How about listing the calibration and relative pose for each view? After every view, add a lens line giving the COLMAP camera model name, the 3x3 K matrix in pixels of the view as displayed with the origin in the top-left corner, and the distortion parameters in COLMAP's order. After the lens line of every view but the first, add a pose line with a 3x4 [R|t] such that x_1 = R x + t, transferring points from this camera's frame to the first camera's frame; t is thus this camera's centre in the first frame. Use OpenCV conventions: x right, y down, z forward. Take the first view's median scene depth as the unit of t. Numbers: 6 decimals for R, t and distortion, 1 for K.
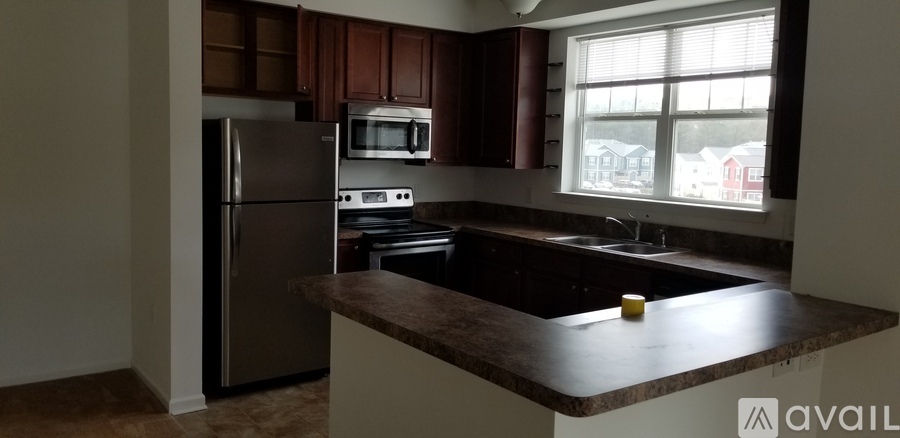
lens RADIAL K [[682.7, 0, 428.2], [0, 682.7, 218.1], [0, 0, 1]] dist [0.071767, -0.123756]
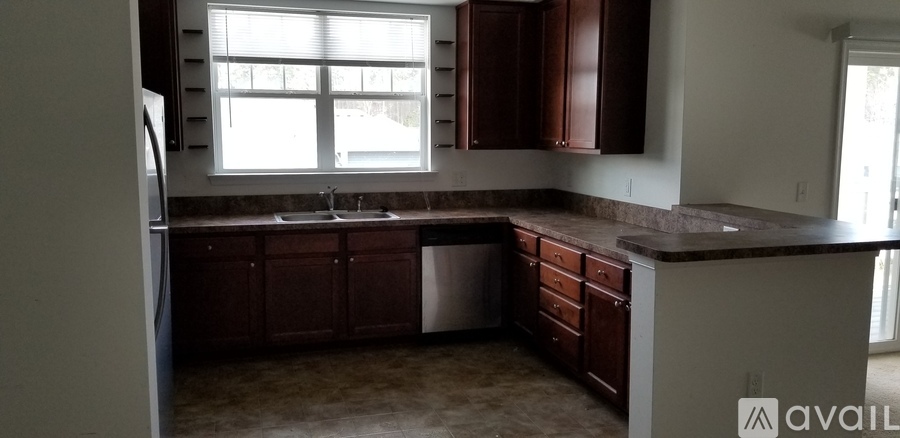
lens RADIAL K [[682.7, 0, 428.2], [0, 682.7, 218.1], [0, 0, 1]] dist [0.071767, -0.123756]
pose [[0.333616, -0.140579, 0.932168, -0.651854], [0.111303, 0.987776, 0.109131, -0.056283], [-0.936115, 0.067345, 0.345185, 0.484840]]
